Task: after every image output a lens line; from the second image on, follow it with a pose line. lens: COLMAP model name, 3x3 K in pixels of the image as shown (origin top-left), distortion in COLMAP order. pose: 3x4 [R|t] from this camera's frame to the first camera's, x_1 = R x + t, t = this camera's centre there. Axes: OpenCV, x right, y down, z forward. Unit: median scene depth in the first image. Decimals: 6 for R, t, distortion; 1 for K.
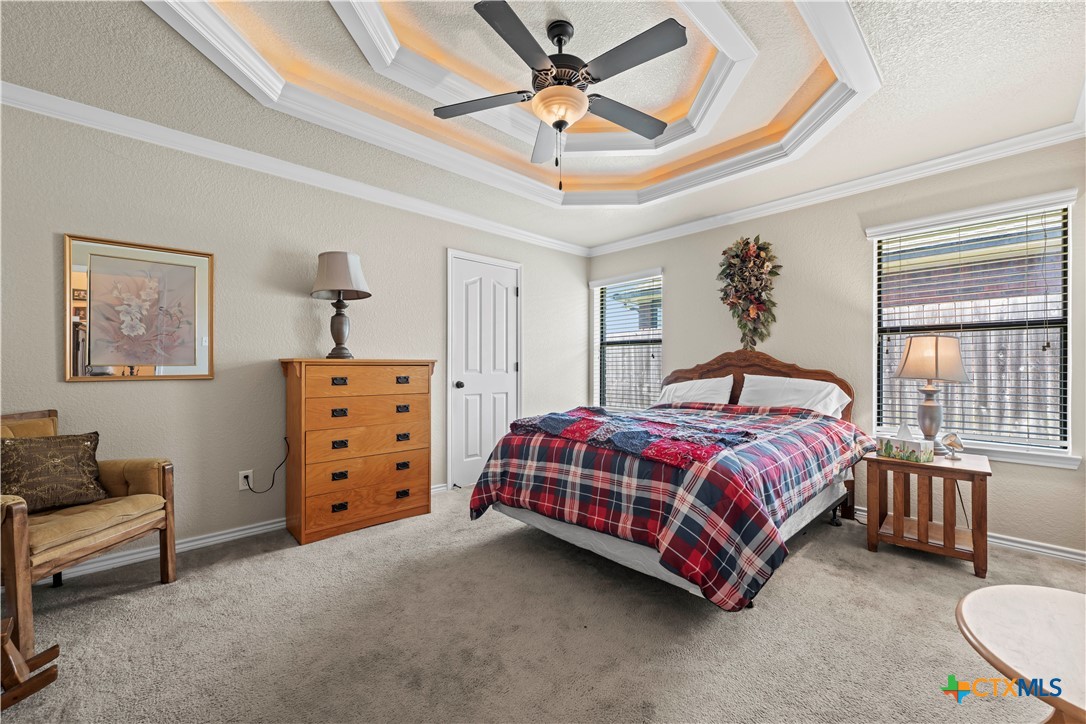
lens RADIAL K [[432.5, 0, 550.0], [0, 432.5, 366.7], [0, 0, 1]] dist [-0.001453, 0.000013]
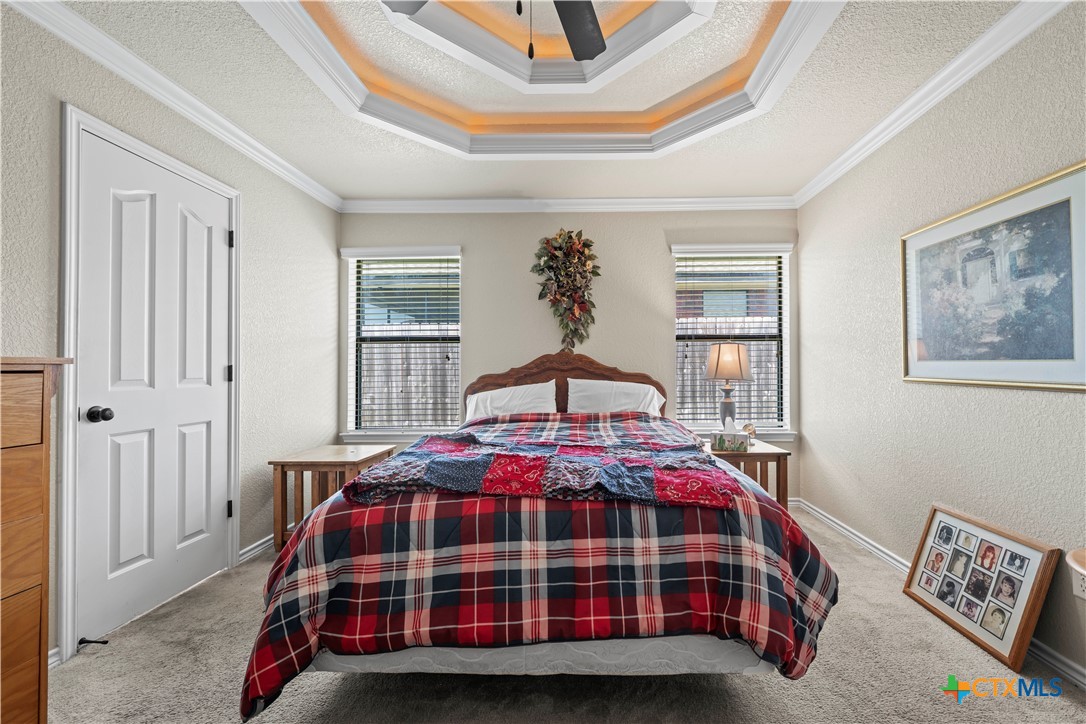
lens RADIAL K [[432.5, 0, 550.0], [0, 432.5, 366.7], [0, 0, 1]] dist [-0.001453, 0.000013]
pose [[0.691341, -0.000035, 0.722528, -0.246876], [0.007896, 0.999941, -0.007507, -0.001238], [-0.722485, 0.010895, 0.691300, 0.405989]]
